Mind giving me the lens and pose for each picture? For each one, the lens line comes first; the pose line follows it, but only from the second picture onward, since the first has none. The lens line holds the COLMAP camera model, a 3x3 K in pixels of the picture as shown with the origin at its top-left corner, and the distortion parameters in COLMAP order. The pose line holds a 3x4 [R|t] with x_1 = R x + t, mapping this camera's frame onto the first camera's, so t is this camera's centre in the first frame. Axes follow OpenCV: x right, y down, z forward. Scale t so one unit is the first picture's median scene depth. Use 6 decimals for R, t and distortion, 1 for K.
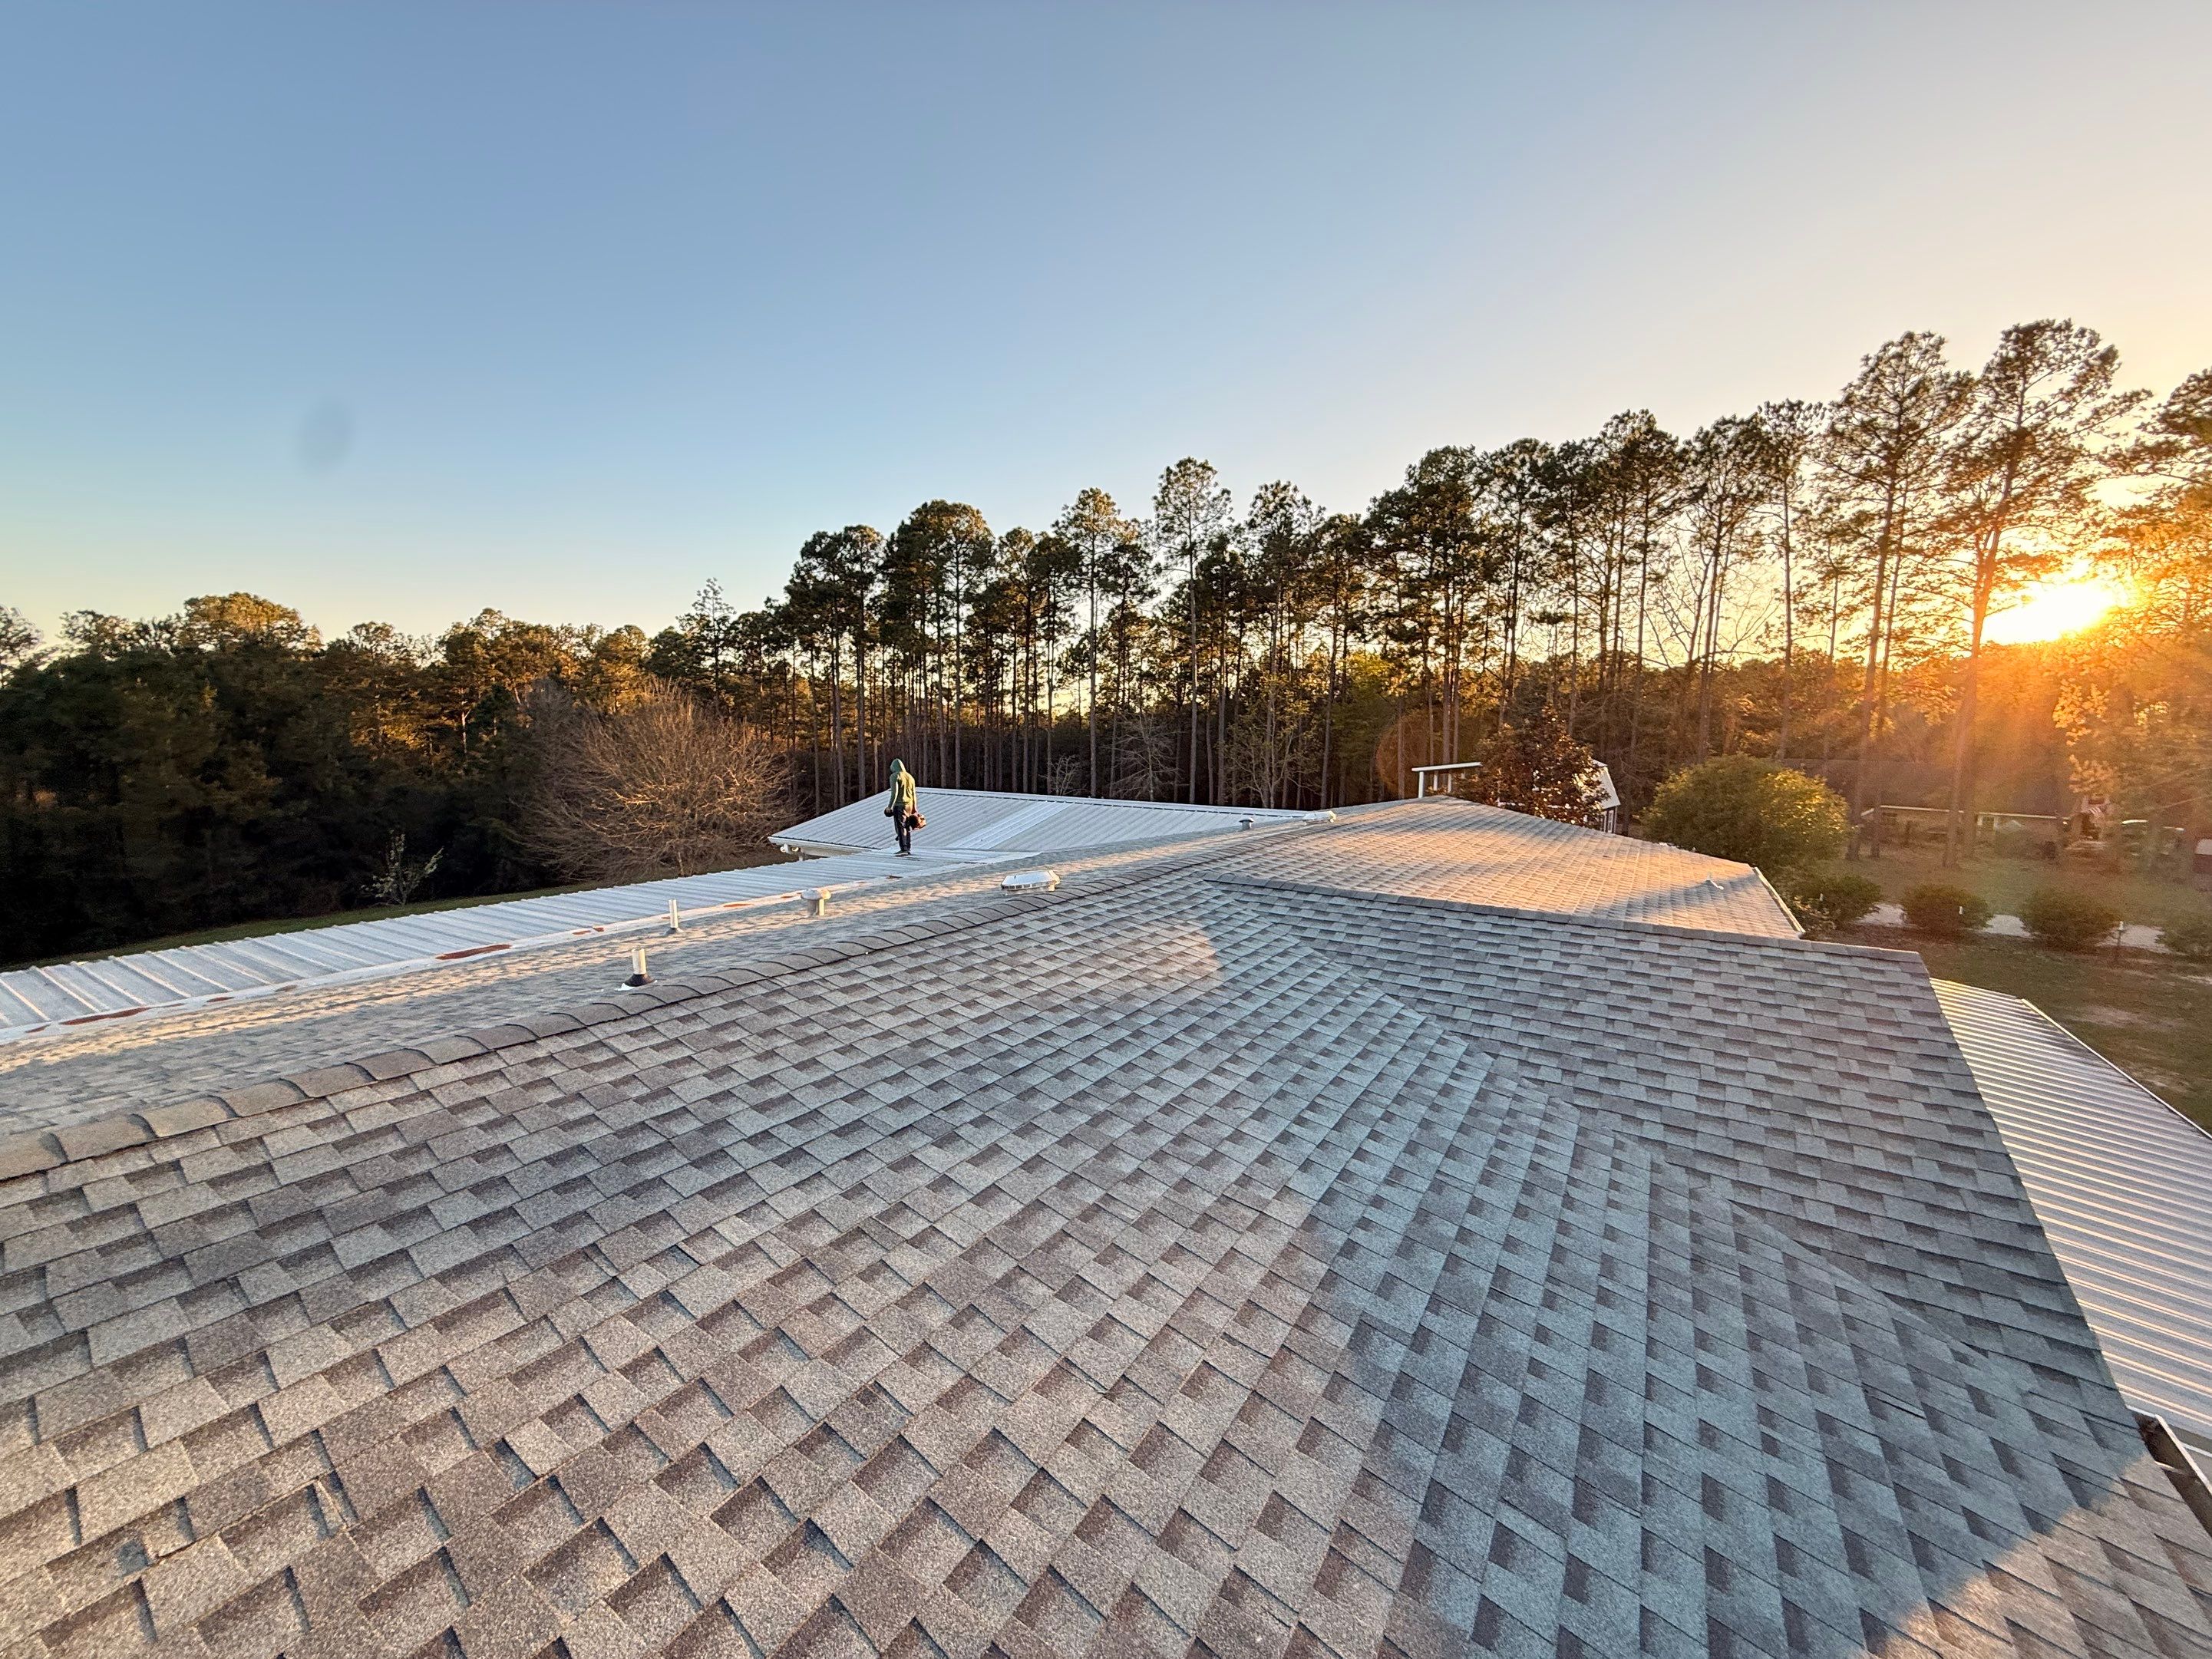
lens RADIAL K [[881.0, 0, 1095.1], [0, 881.0, 825.8], [0, 0, 1]] dist [-0.000428, 0.000046]
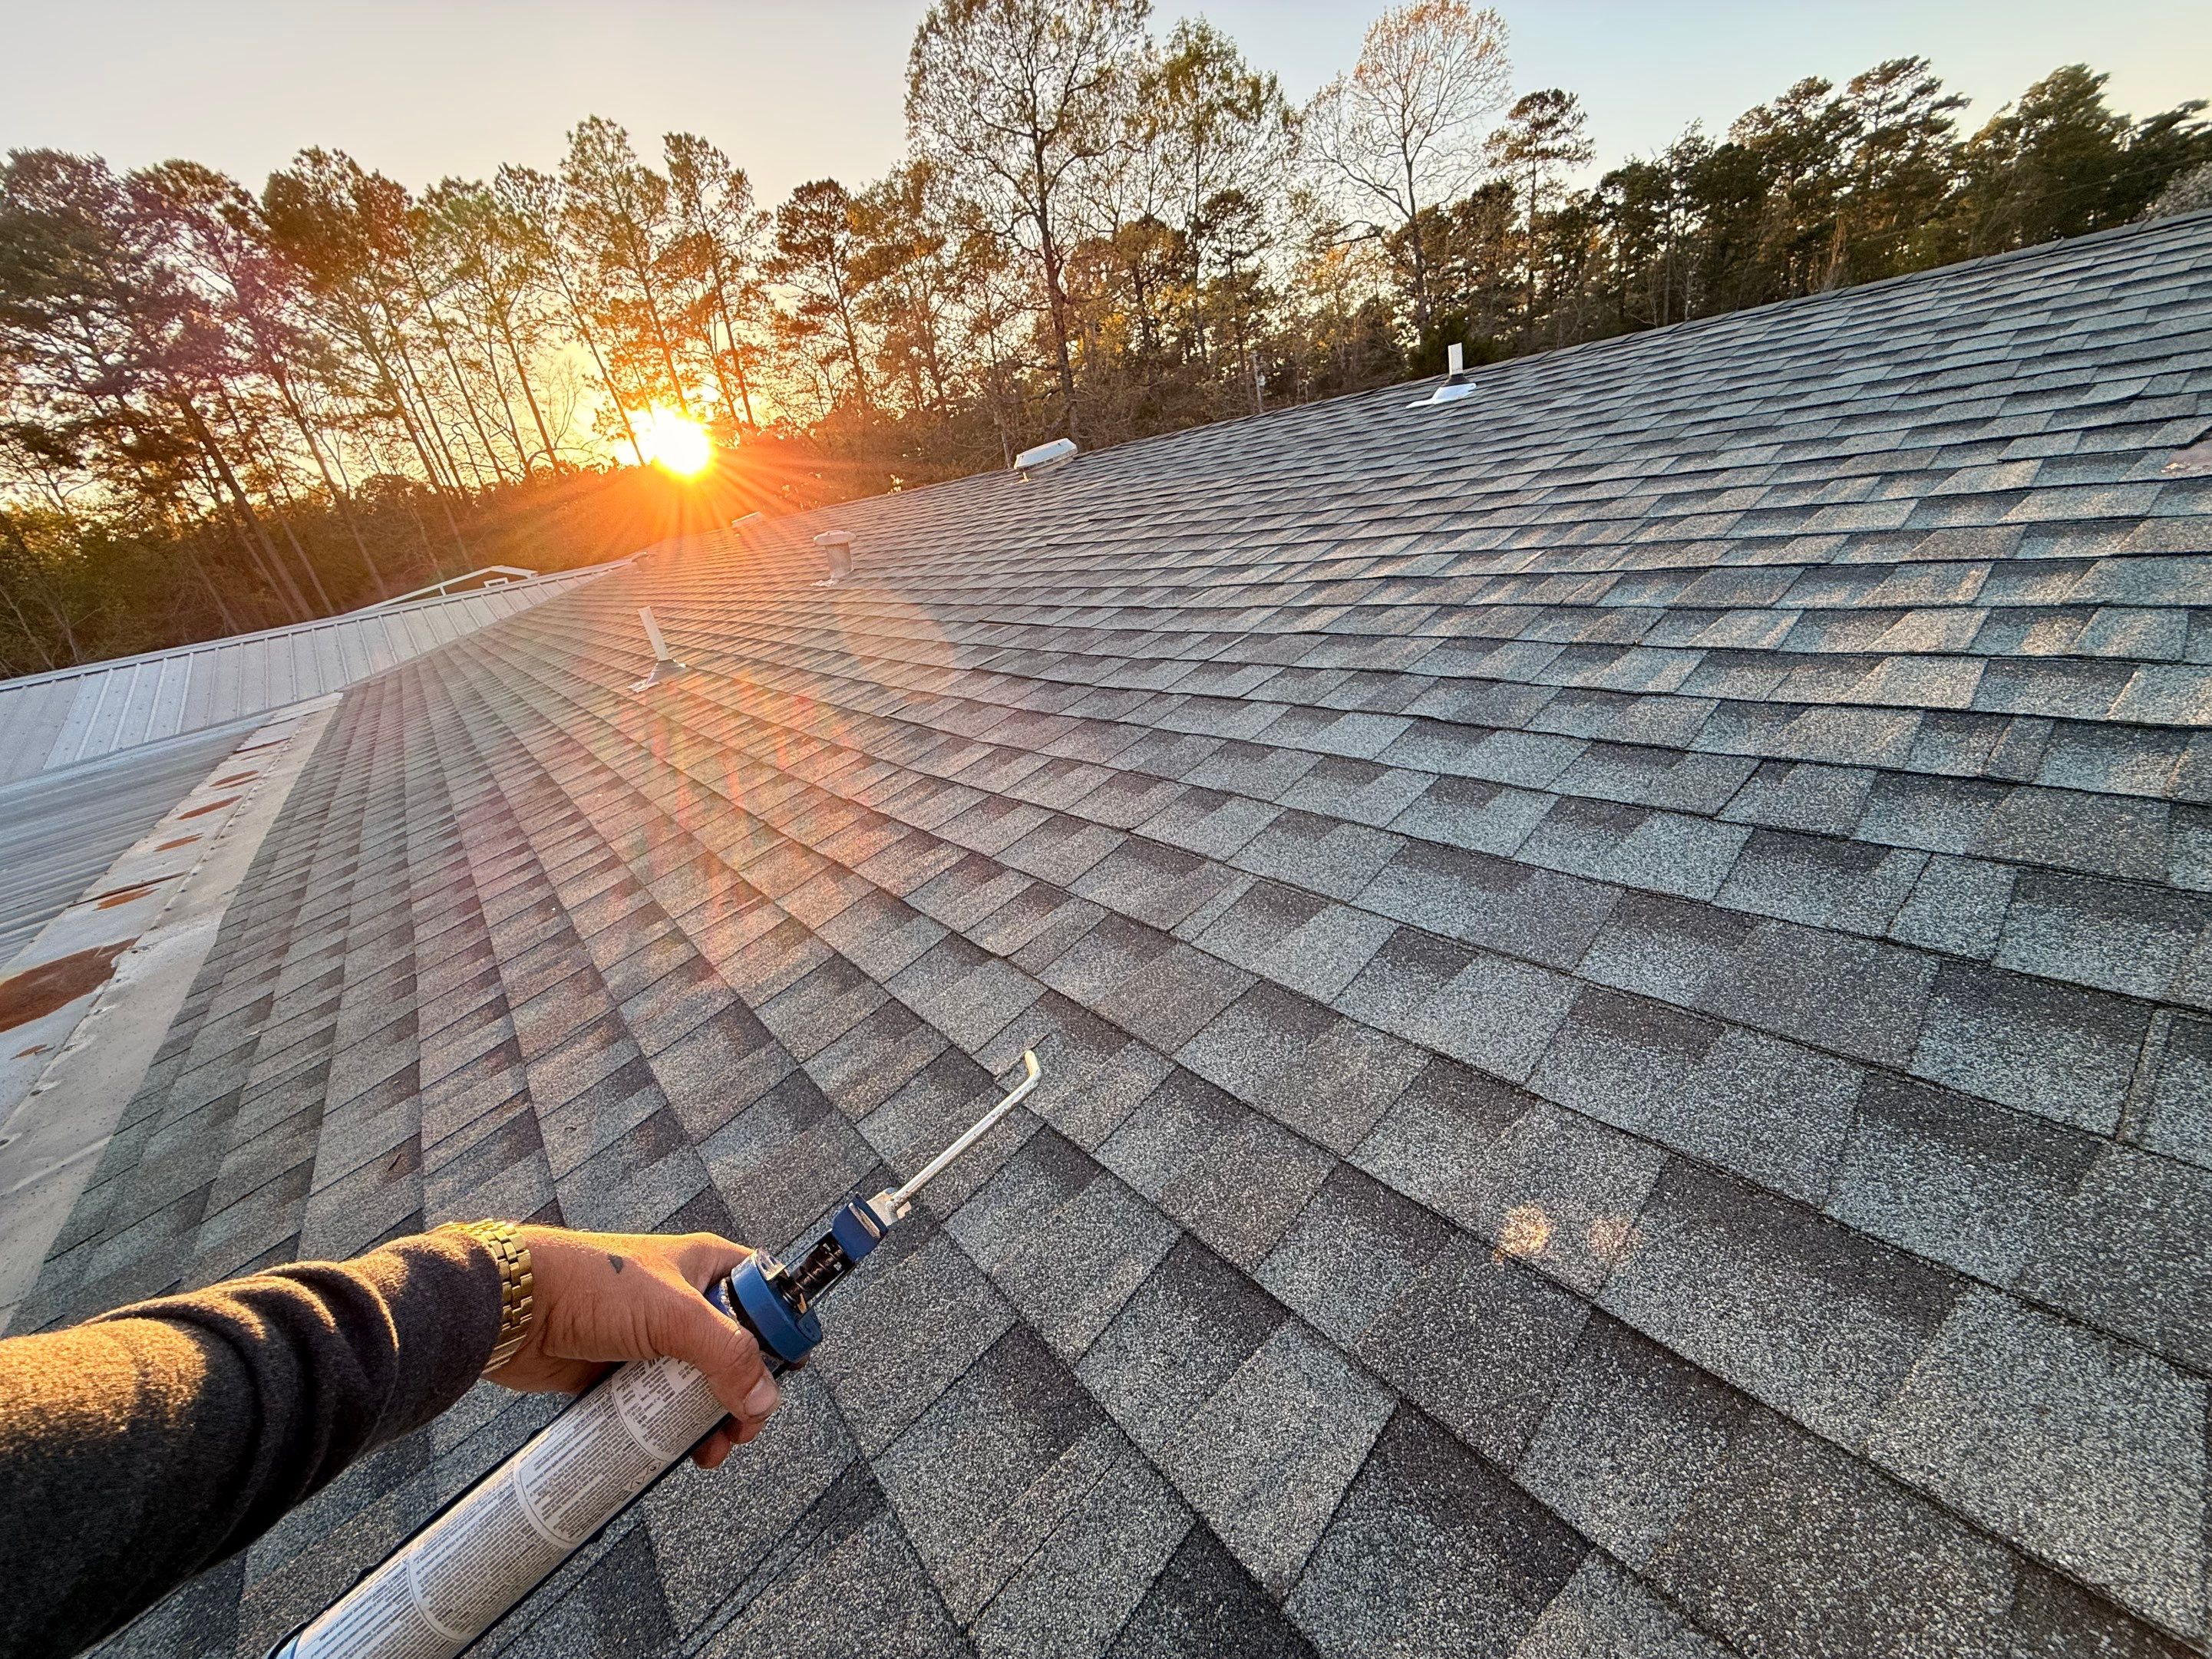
lens RADIAL K [[878.4, 0, 1095.2], [0, 878.4, 830.9], [0, 0, 1]] dist [-0.000185, 0.000115]
pose [[0.318931, -0.428630, 0.845316, -0.176600], [0.273497, 0.895573, 0.350925, 0.017155], [-0.907459, 0.119271, 0.402855, 0.113335]]
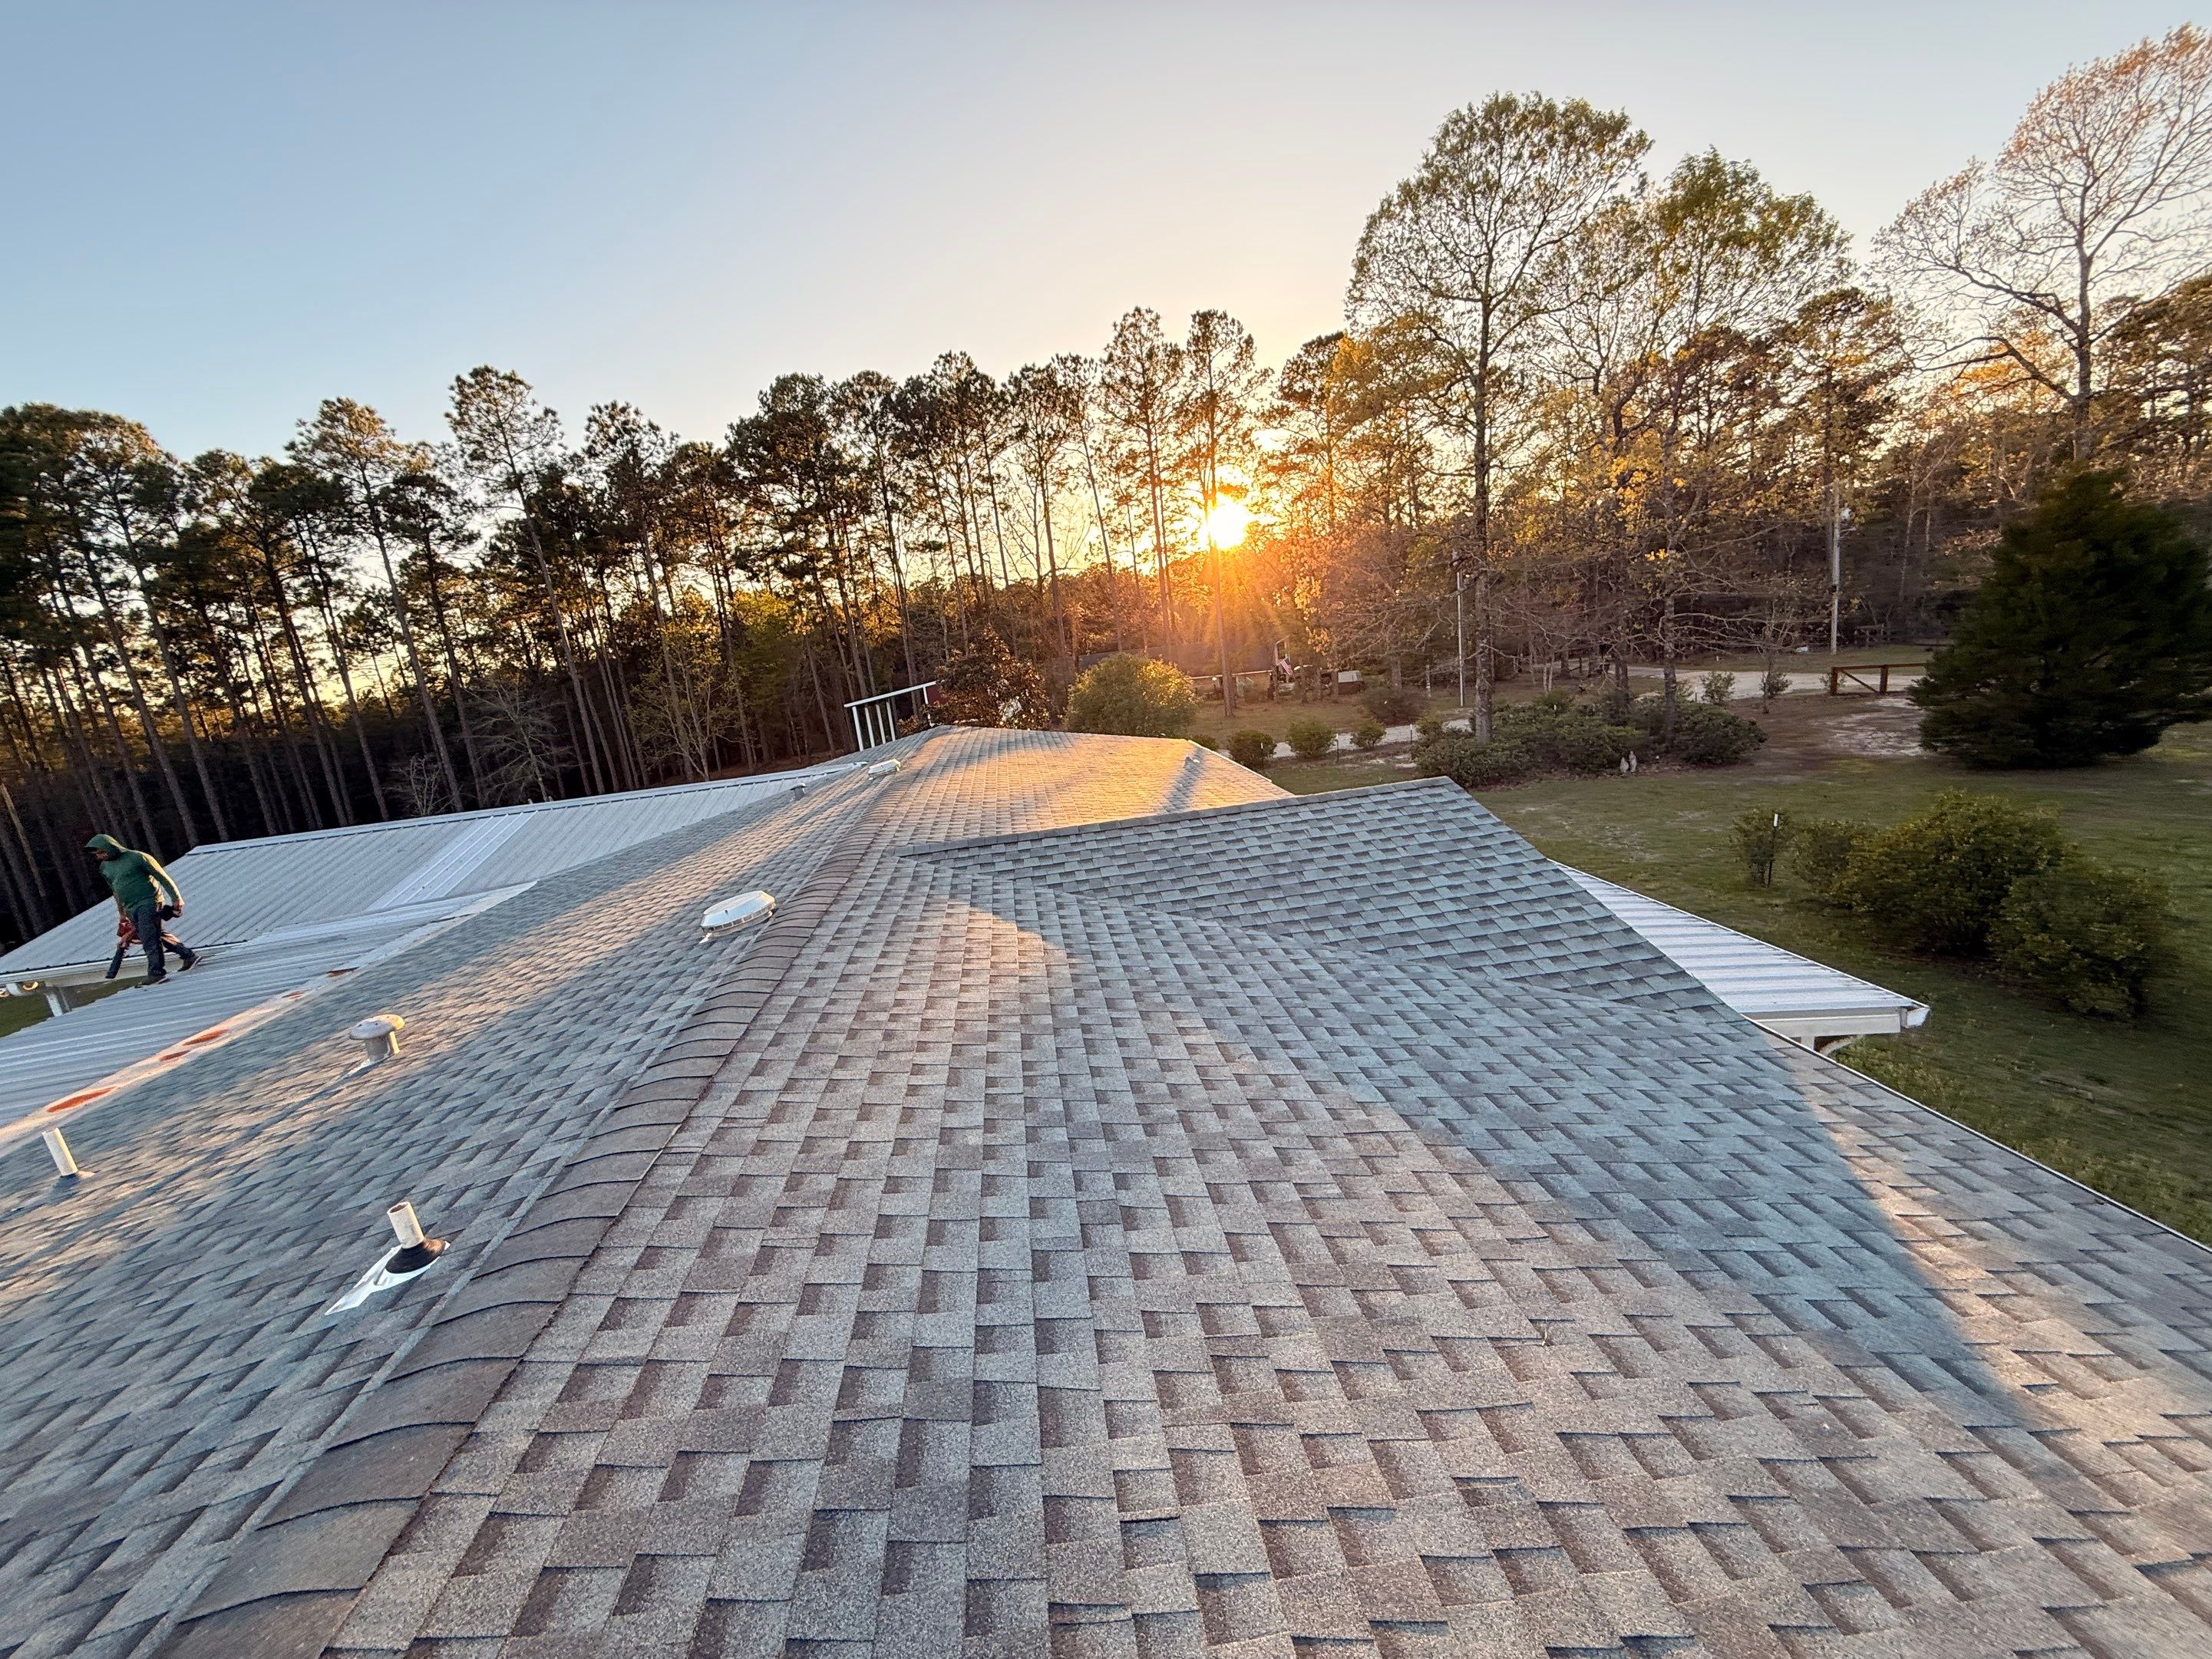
lens RADIAL K [[882.2, 0, 1098.1], [0, 882.2, 826.7], [0, 0, 1]] dist [-0.001262, 0.000075]
pose [[0.771274, -0.232791, 0.592406, -0.052201], [0.190846, 0.972476, 0.133672, -0.010757], [-0.607218, 0.009960, 0.794473, 0.030034]]
